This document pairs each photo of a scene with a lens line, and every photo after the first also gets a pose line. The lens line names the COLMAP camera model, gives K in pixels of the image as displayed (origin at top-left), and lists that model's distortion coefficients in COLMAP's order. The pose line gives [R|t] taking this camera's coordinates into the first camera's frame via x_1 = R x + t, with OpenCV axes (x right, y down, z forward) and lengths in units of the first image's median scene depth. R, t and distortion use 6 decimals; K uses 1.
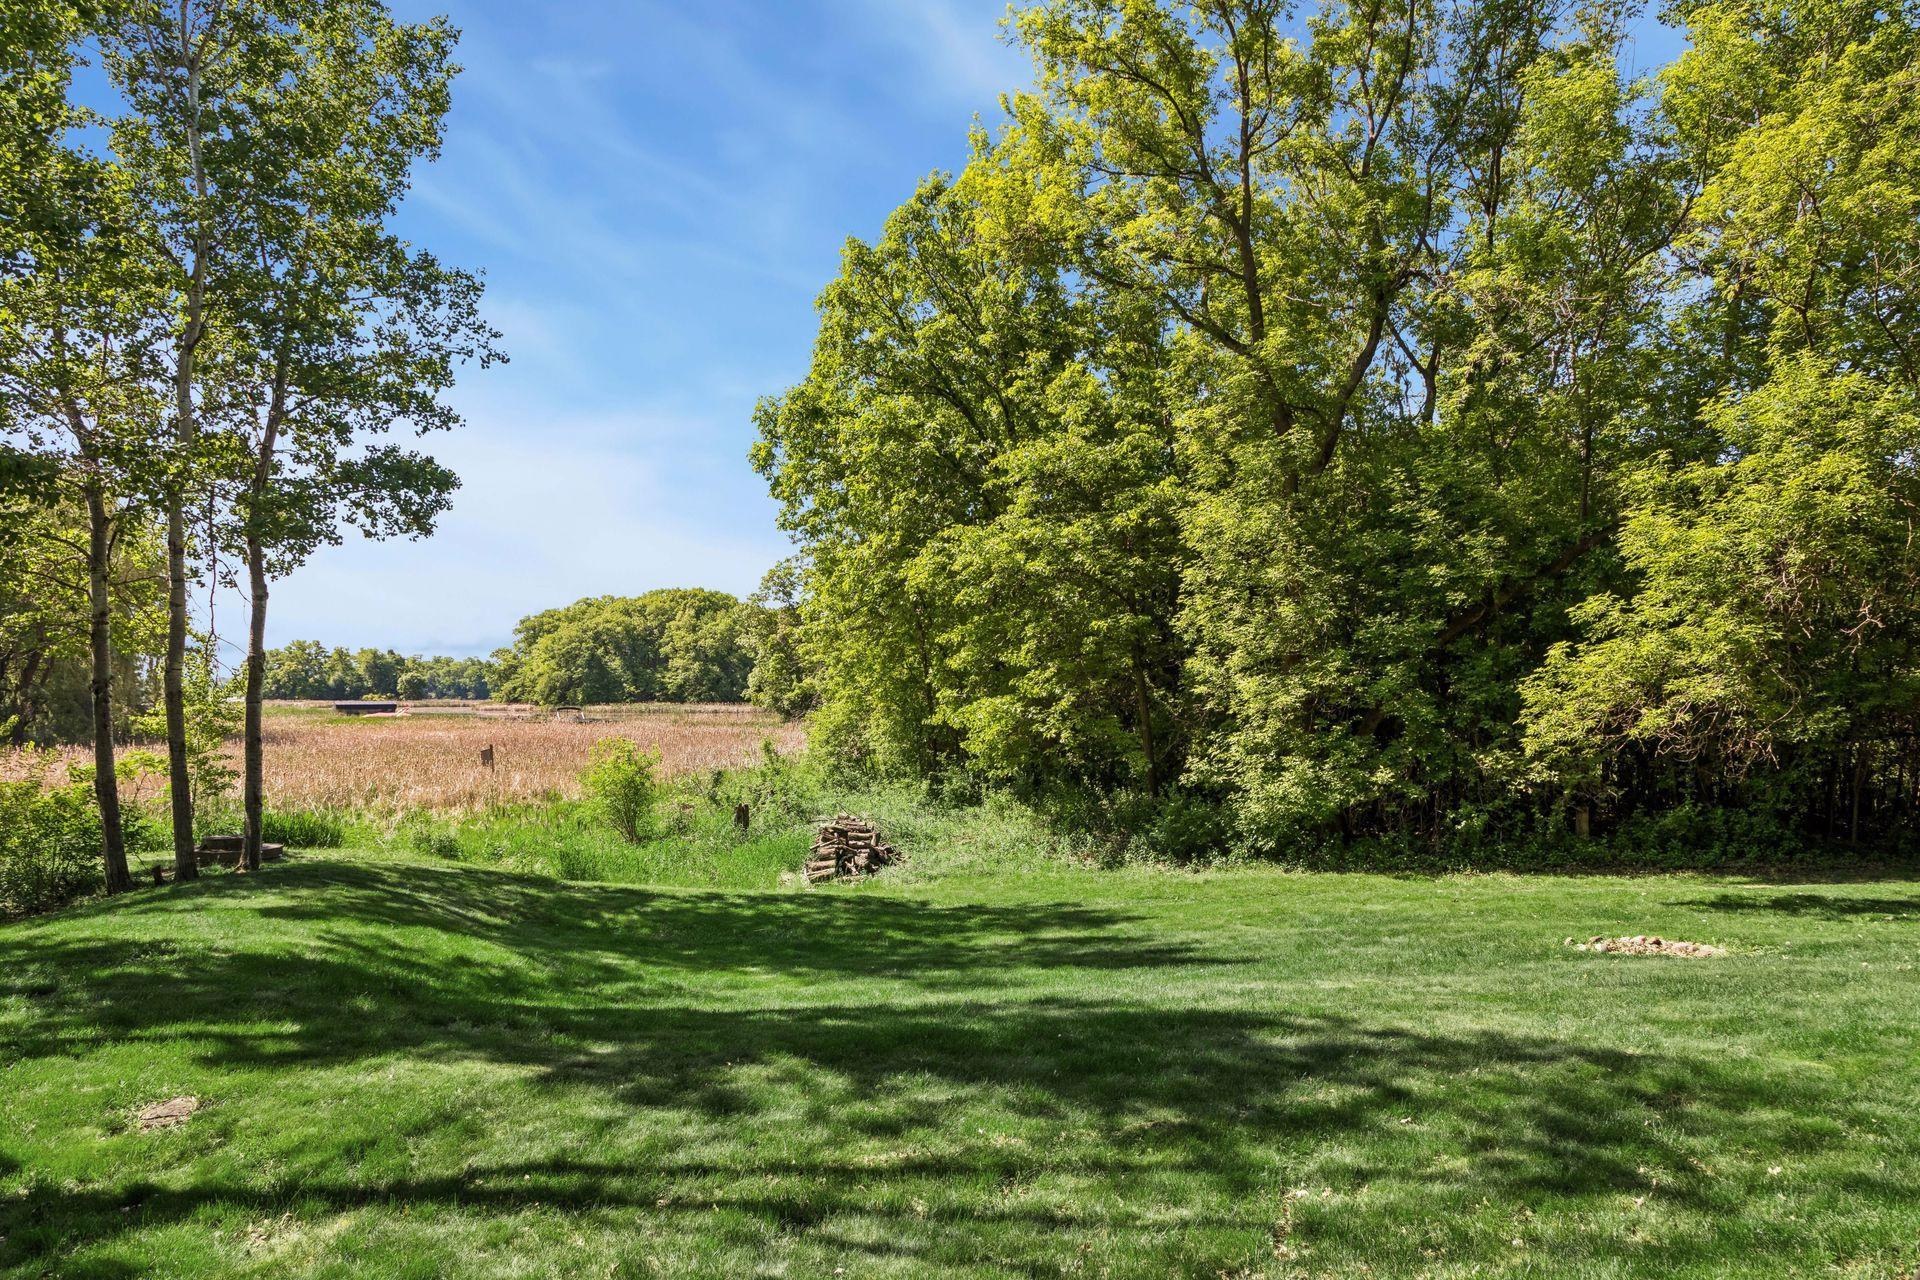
lens RADIAL K [[1274.7, 0, 960.0], [0, 1274.7, 640.0], [0, 0, 1]] dist [0.004551, 0.001149]
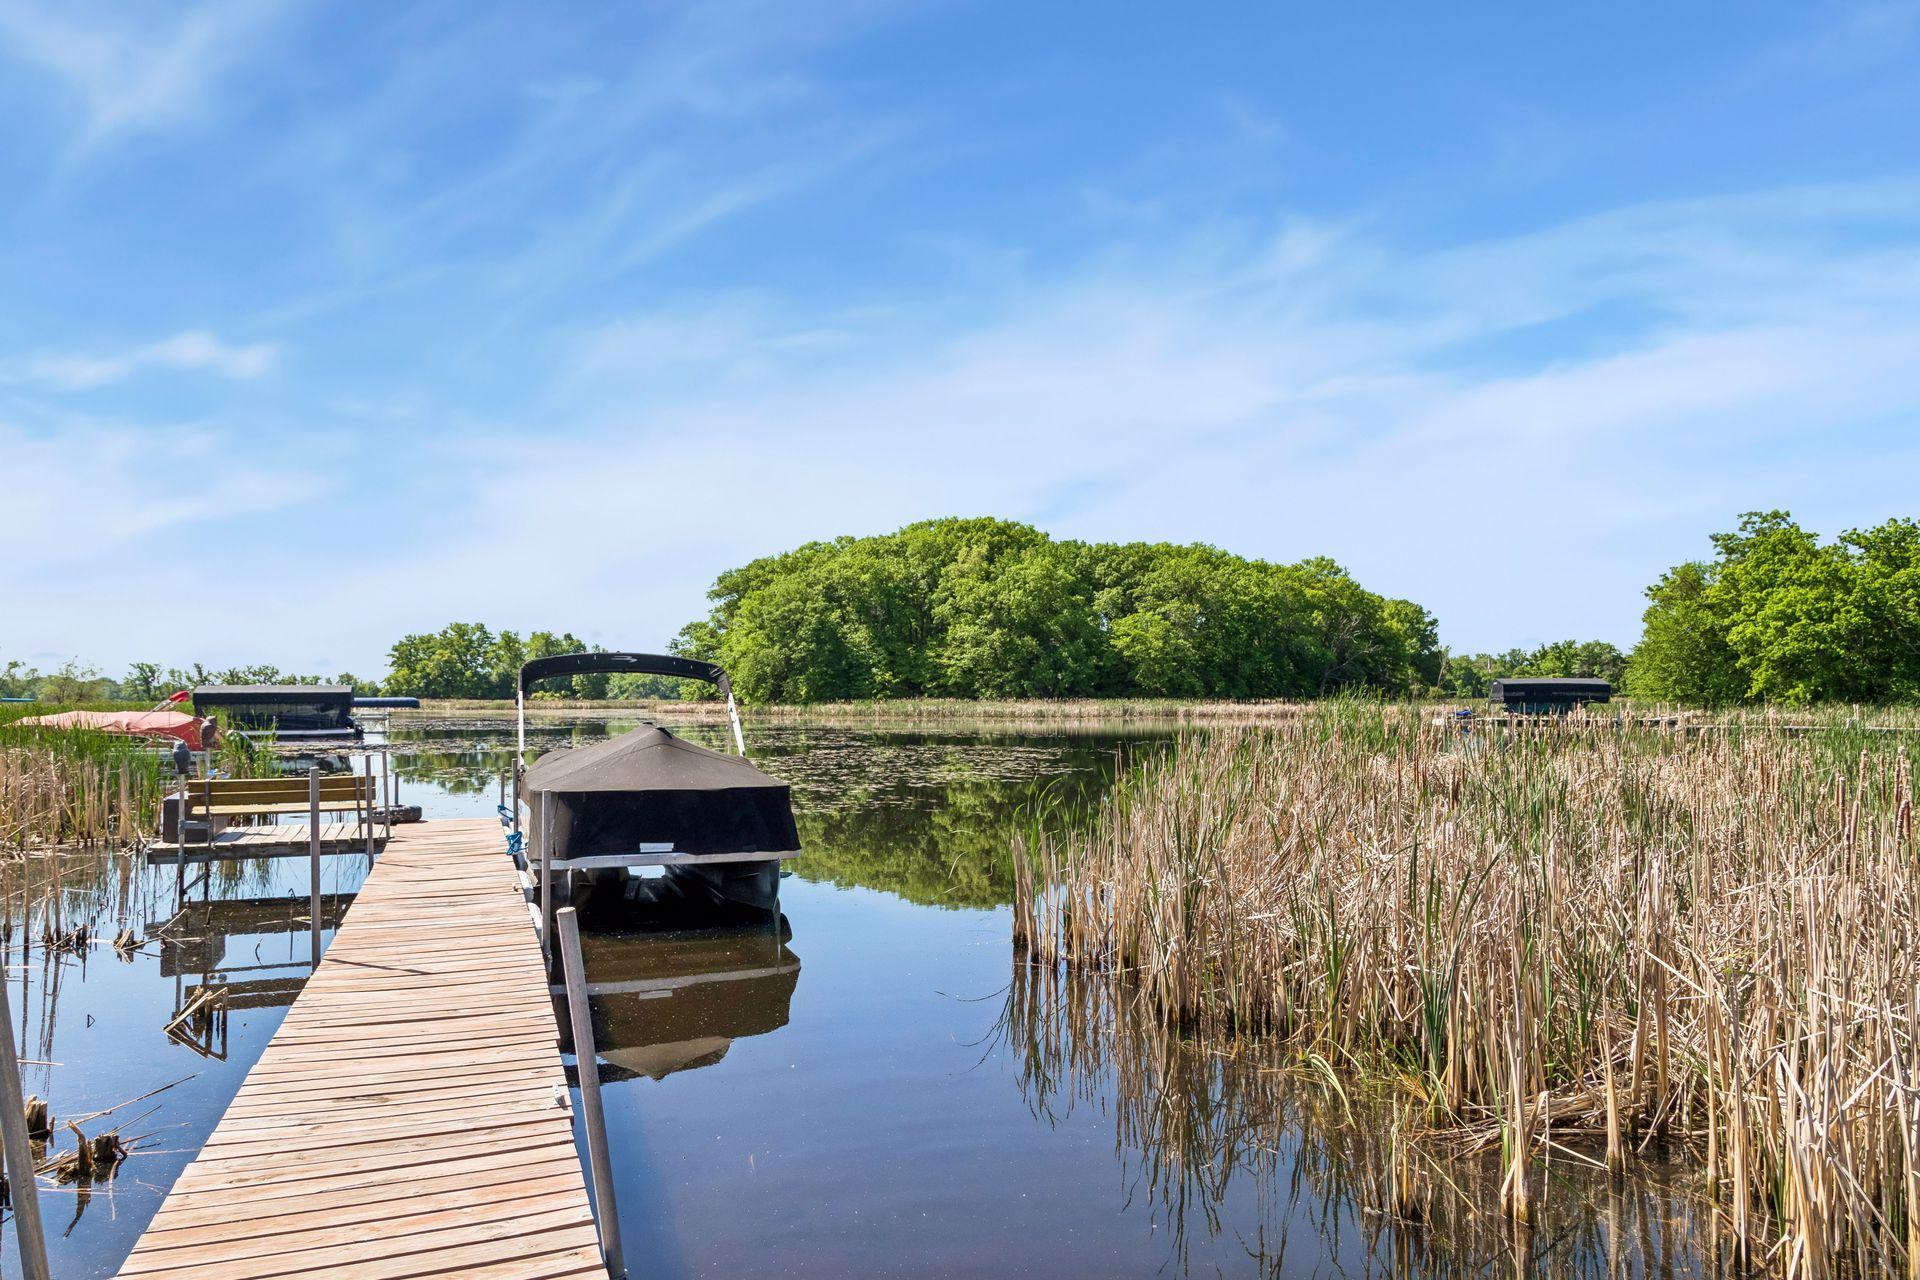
lens RADIAL K [[1274.7, 0, 960.0], [0, 1274.7, 640.0], [0, 0, 1]] dist [0.004551, 0.001149]
pose [[0.984575, -0.008622, -0.174749, -0.115280], [0.007829, 0.999956, -0.005225, 0.023712], [0.174786, 0.003777, 0.984599, 0.404470]]
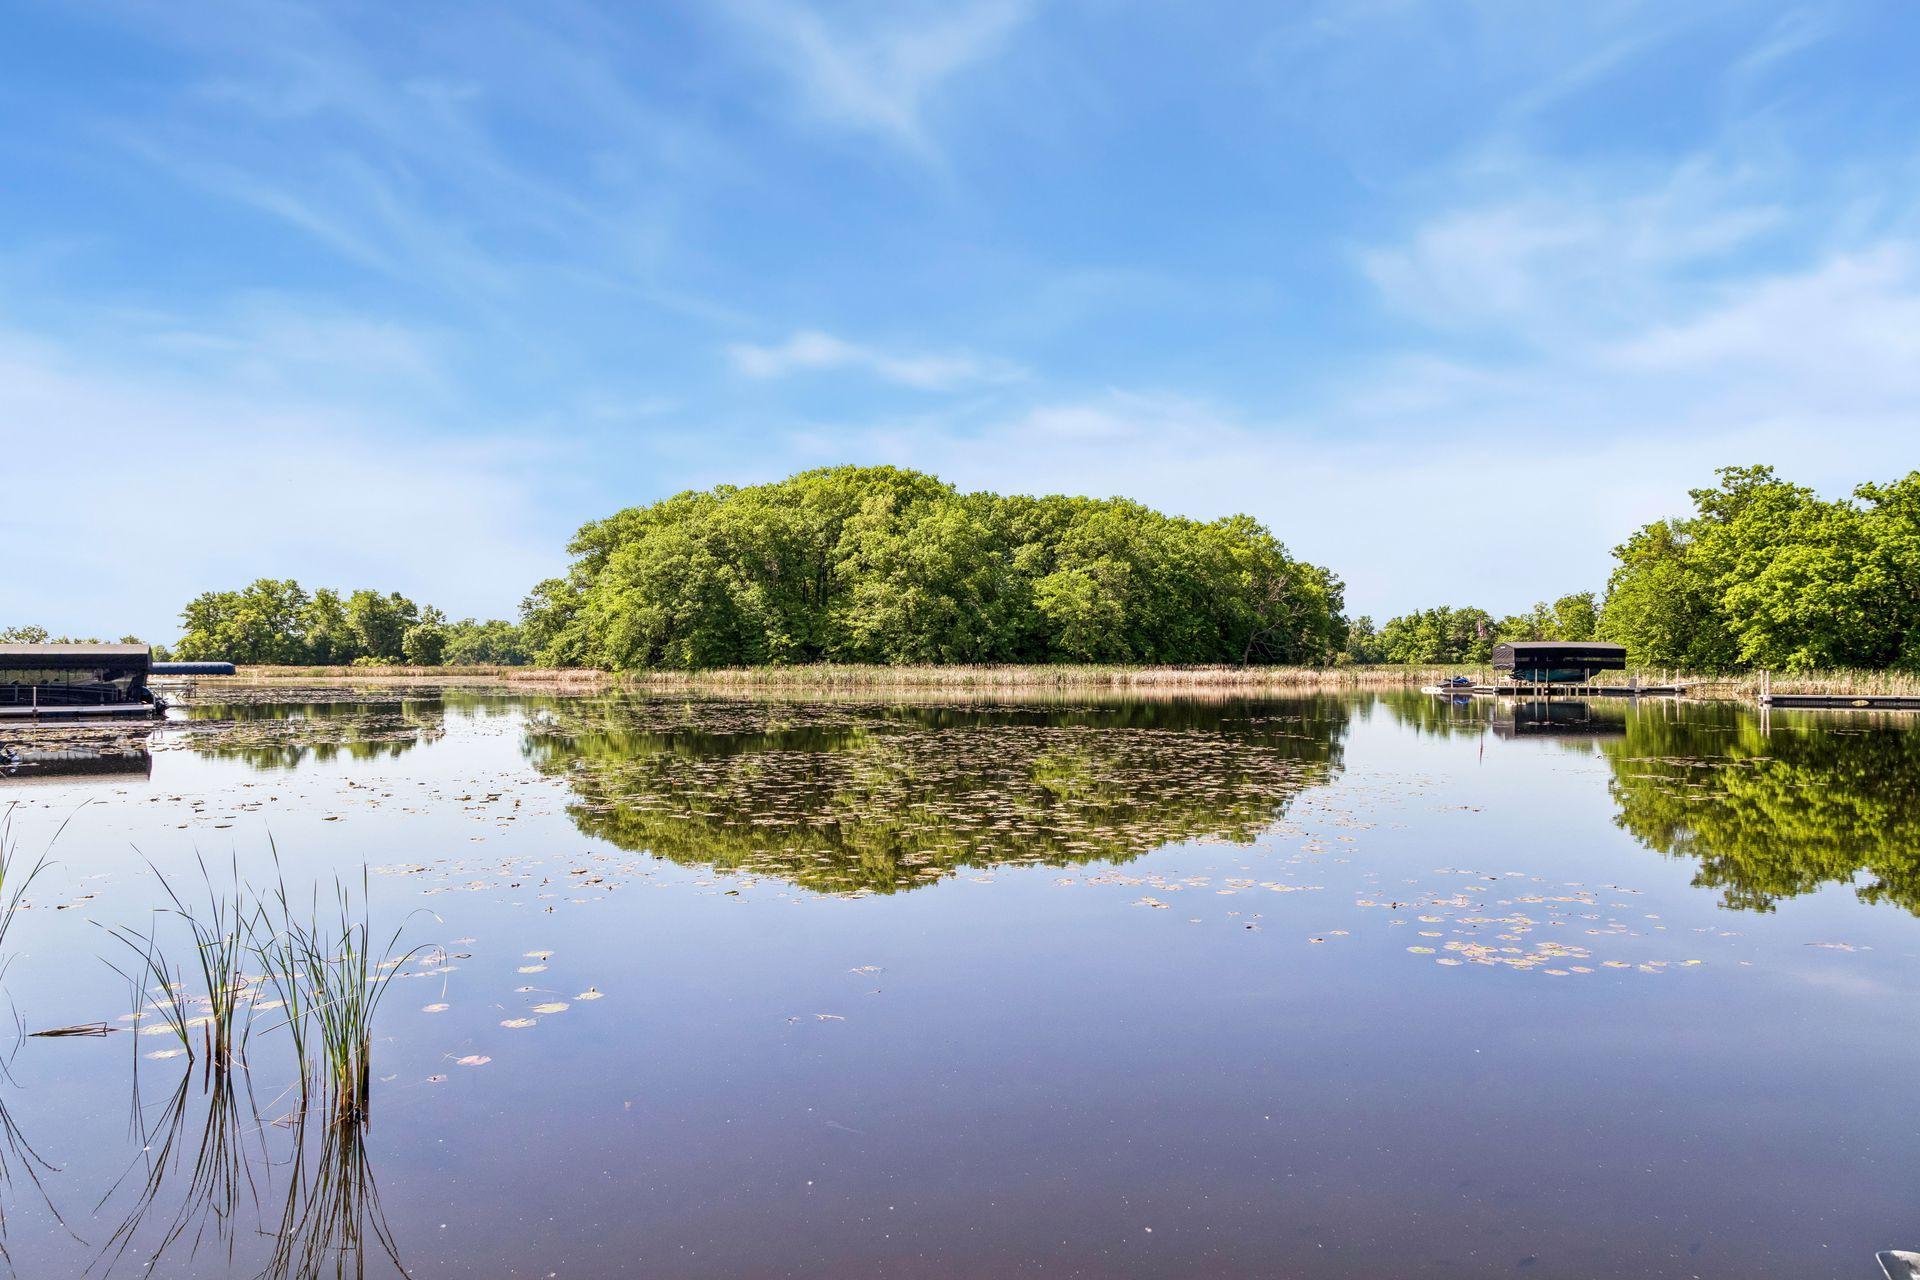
lens RADIAL K [[1274.7, 0, 960.0], [0, 1274.7, 640.0], [0, 0, 1]] dist [0.004551, 0.001149]
pose [[0.998886, -0.001158, -0.047168, -0.153293], [0.002186, 0.999761, 0.021764, 0.025978], [0.047132, -0.021843, 0.998650, 0.454560]]
